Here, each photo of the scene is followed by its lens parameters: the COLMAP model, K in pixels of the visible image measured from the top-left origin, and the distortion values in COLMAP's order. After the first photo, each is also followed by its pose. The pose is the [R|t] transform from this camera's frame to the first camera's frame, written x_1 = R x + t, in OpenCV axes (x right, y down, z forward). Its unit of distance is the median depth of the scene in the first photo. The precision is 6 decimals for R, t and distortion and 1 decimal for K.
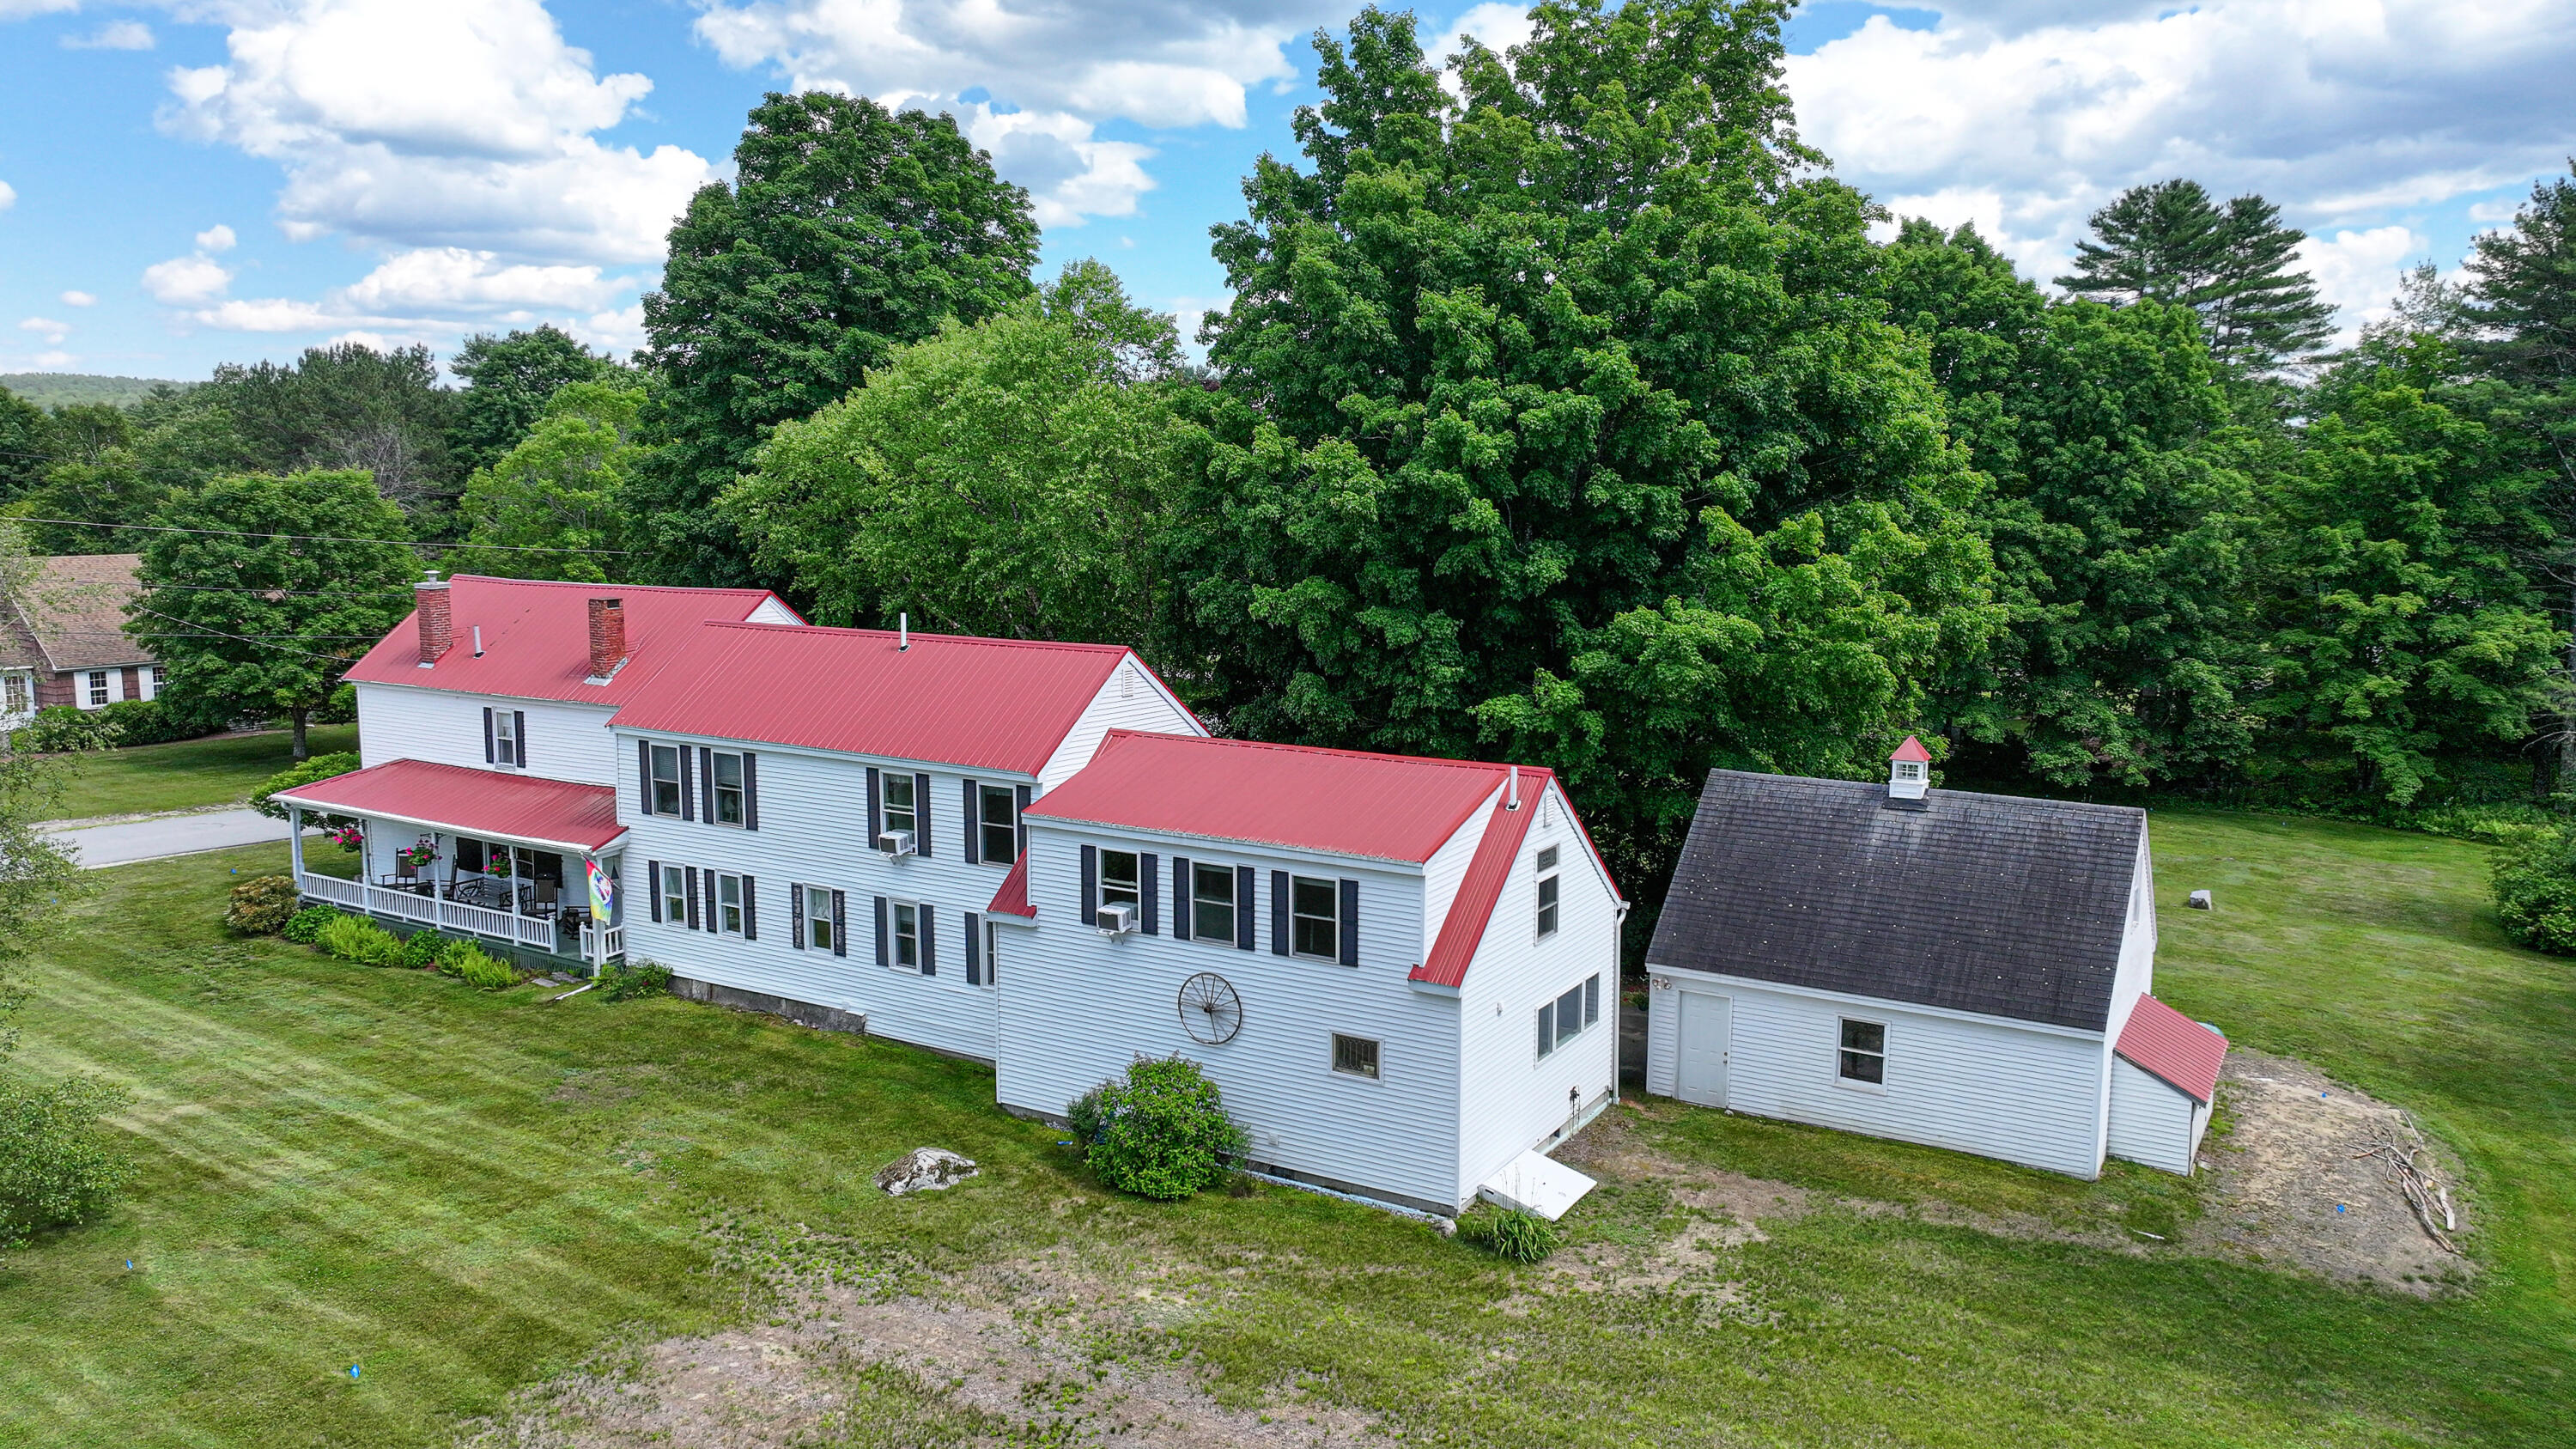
lens RADIAL K [[1770.6, 0, 1275.5], [0, 1770.6, 730.8], [0, 0, 1]] dist [-0.004405, 0.027415]
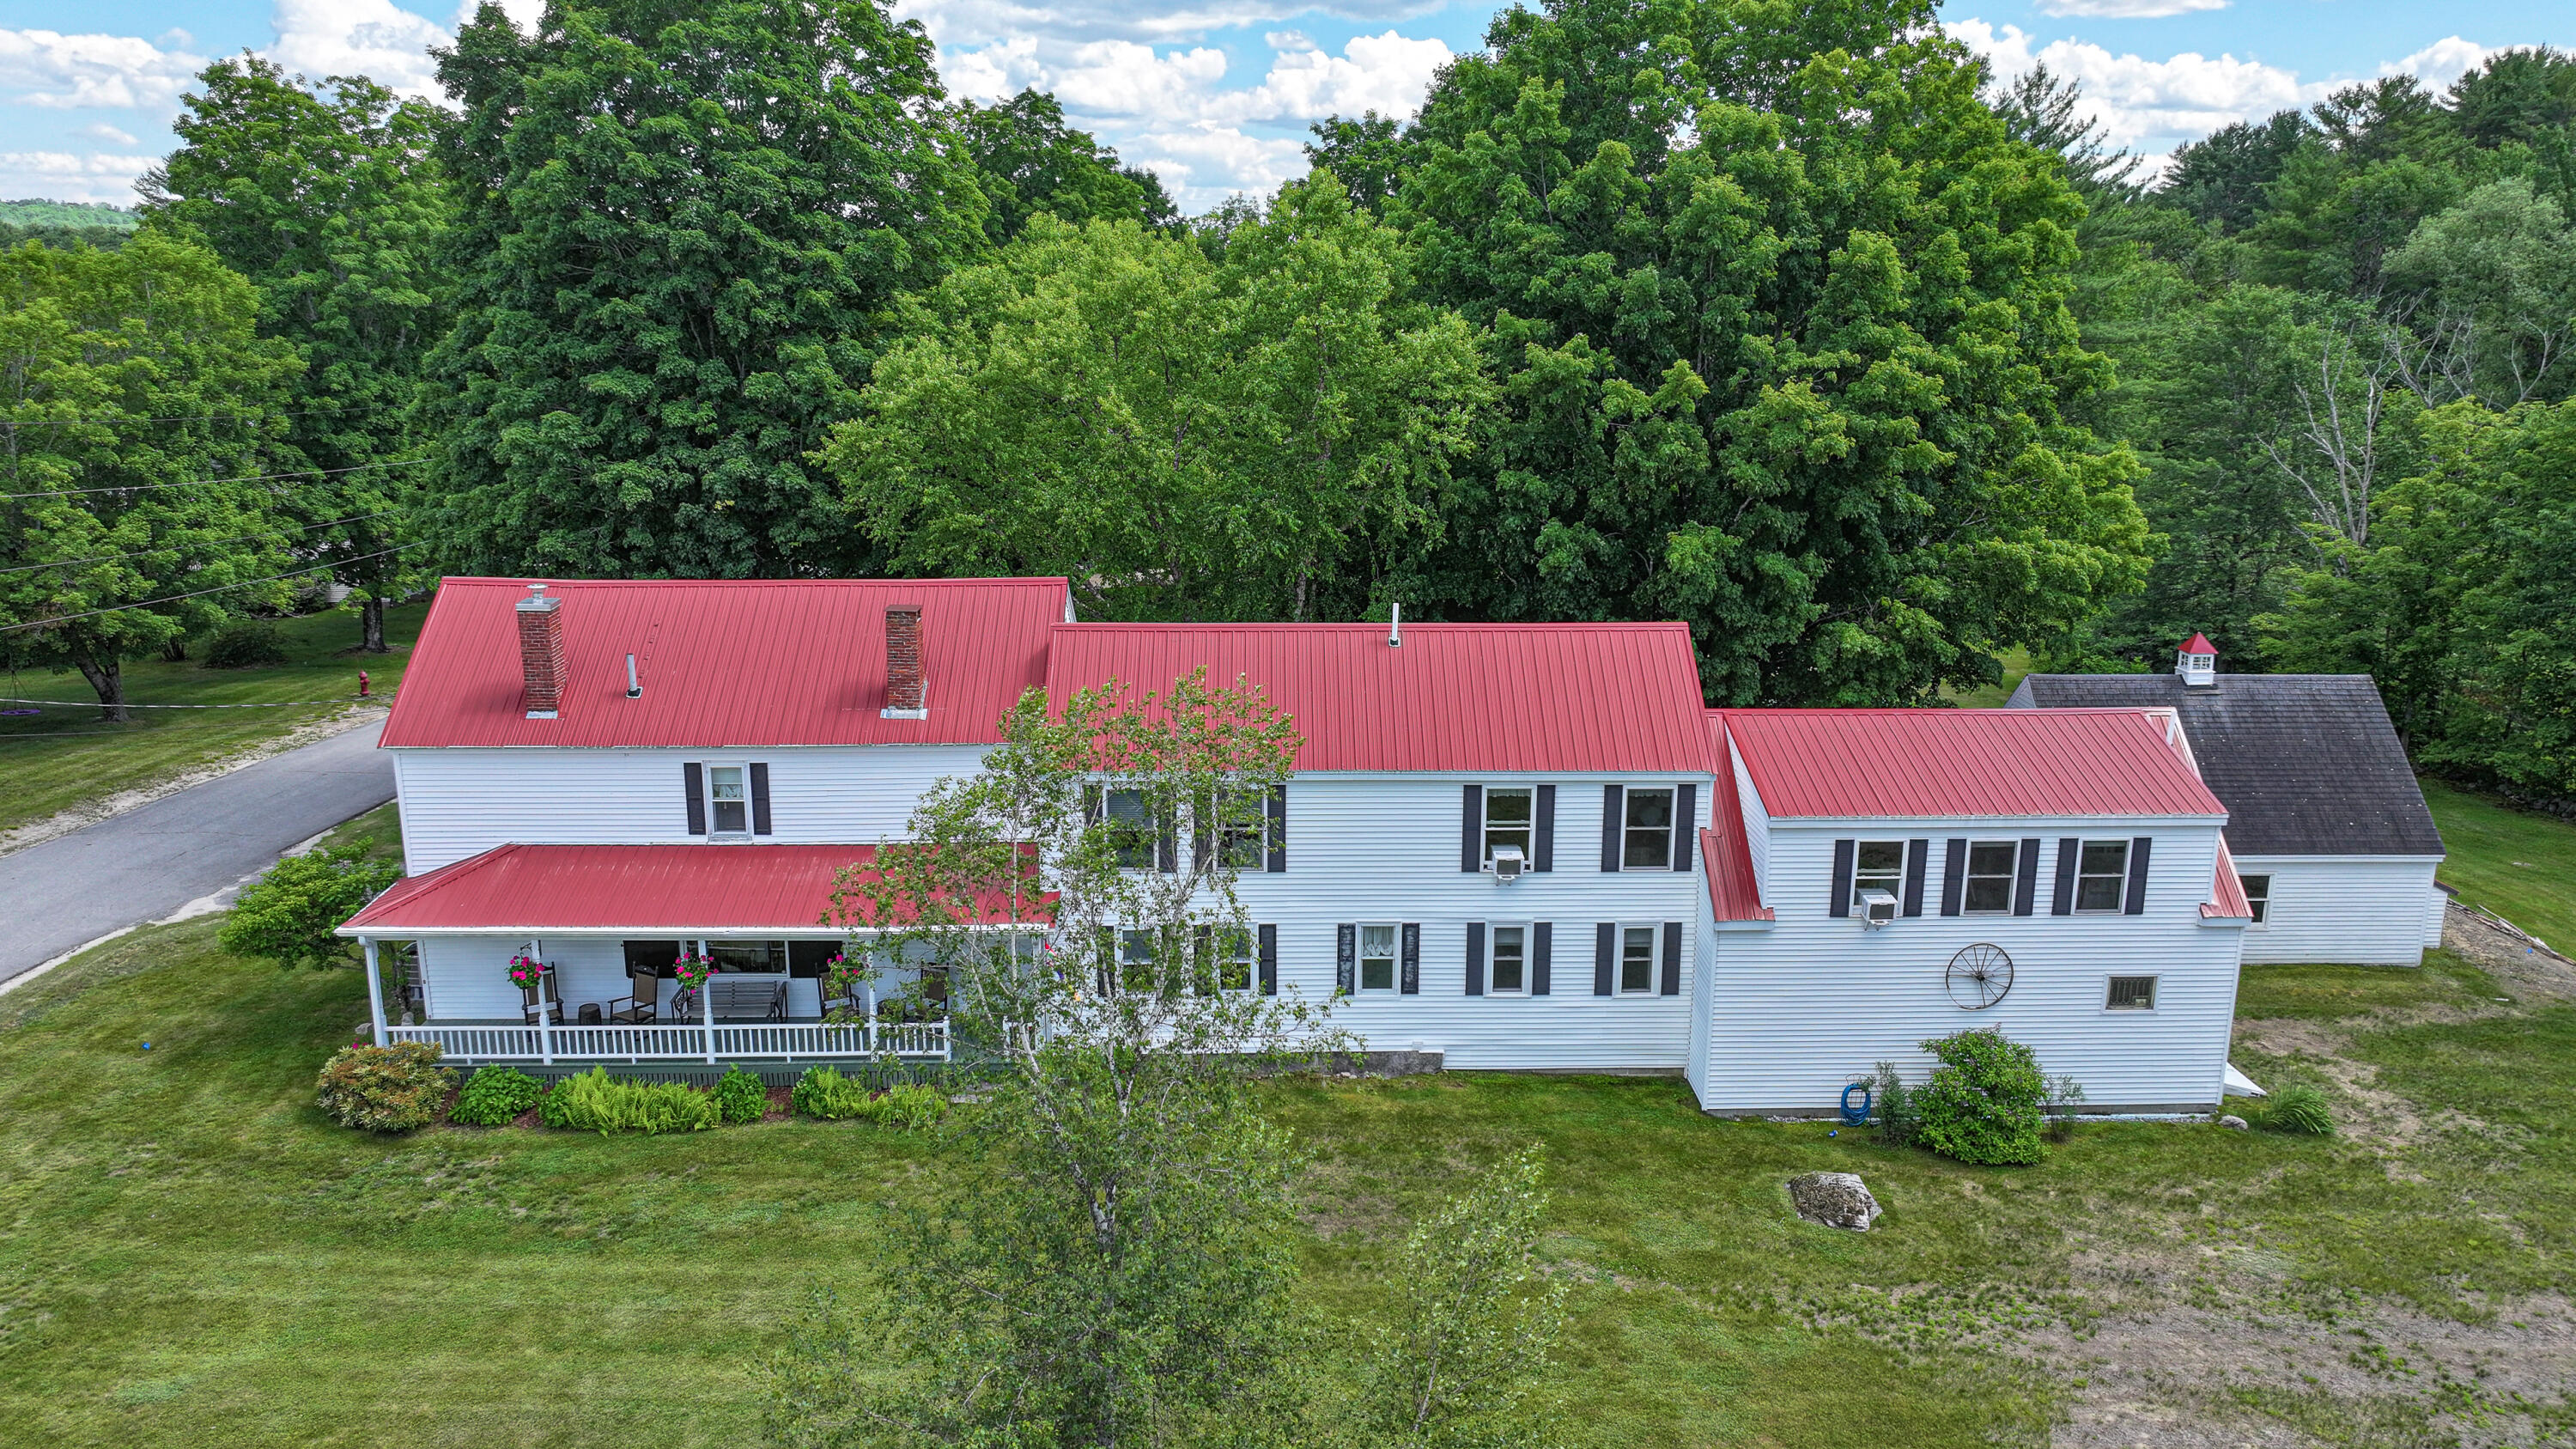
lens RADIAL K [[1770.6, 0, 1261.7], [0, 1770.6, 769.5], [0, 0, 1]] dist [-0.004405, 0.027415]
pose [[0.845670, -0.144298, 0.513830, -0.768561], [0.076095, 0.985520, 0.151524, -0.129251], [-0.528254, -0.089040, 0.844405, 0.295936]]
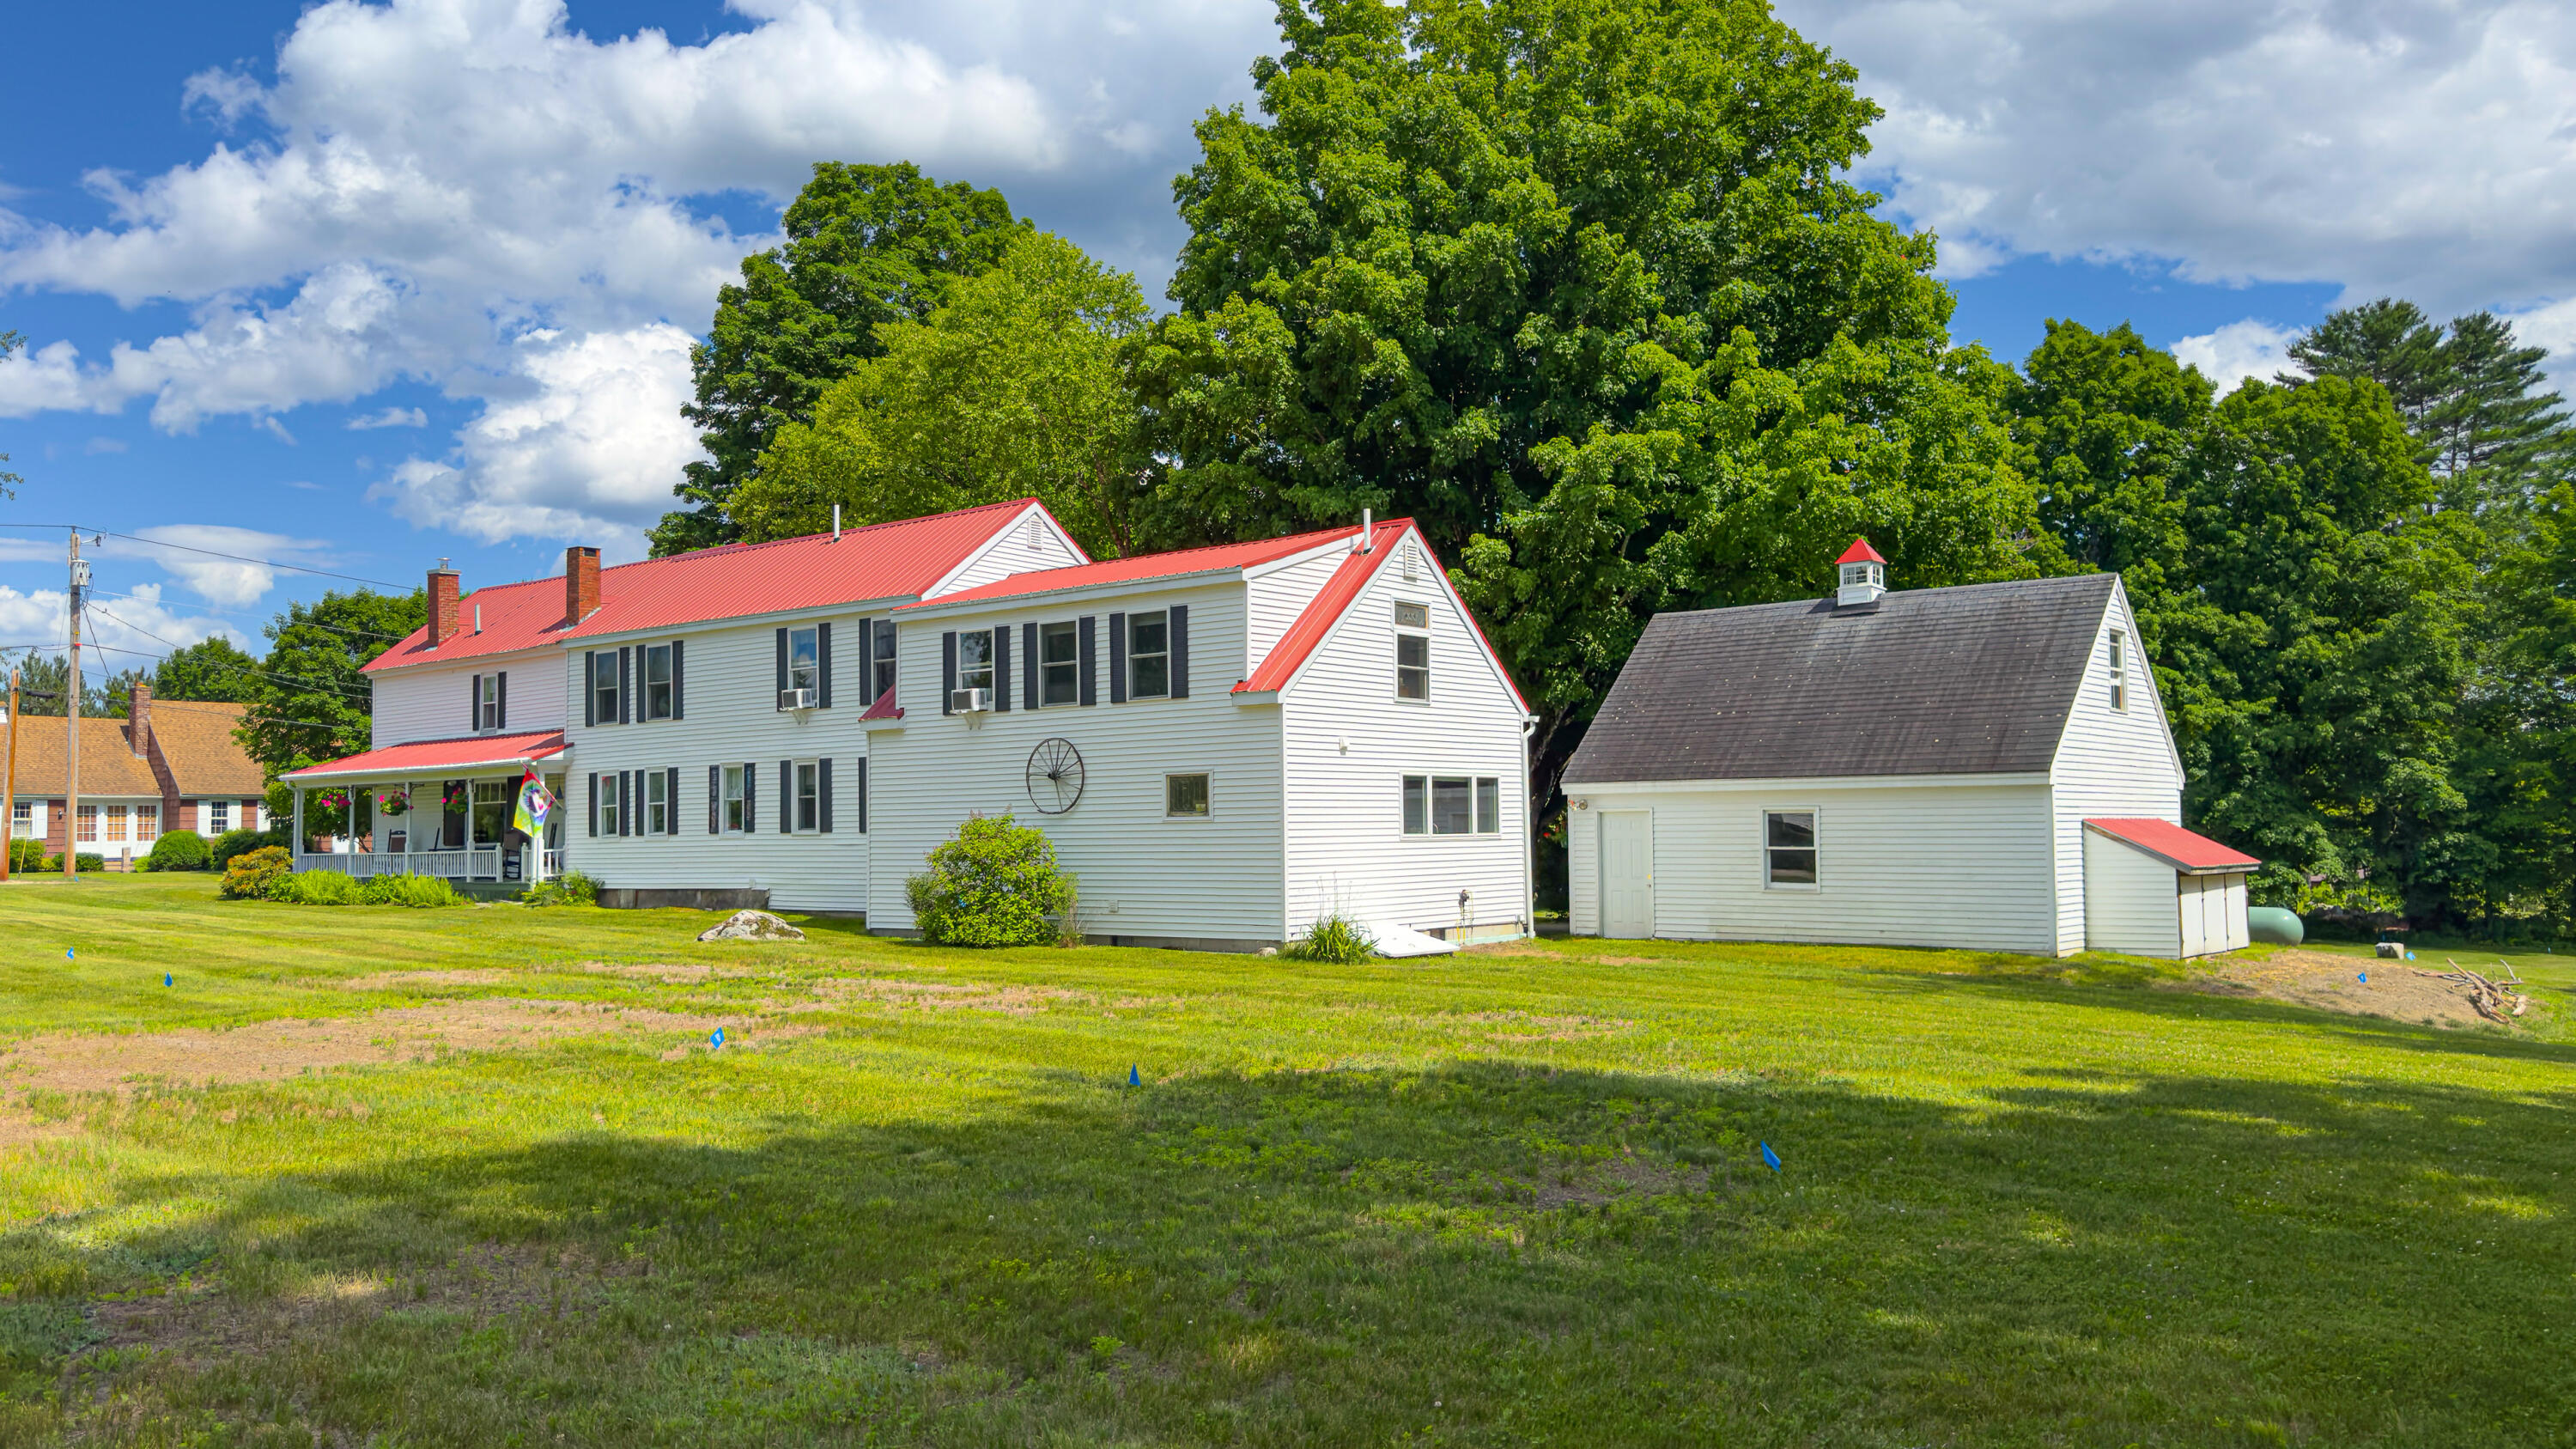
lens RADIAL K [[1858.1, 0, 1252.8], [0, 1858.1, 800.7], [0, 0, 1]] dist [0.060074, -0.066325]
pose [[0.989728, -0.014128, -0.142262, 0.175714], [-0.008898, 0.987088, -0.159933, 0.275309], [0.142685, 0.159556, 0.976823, 0.038633]]
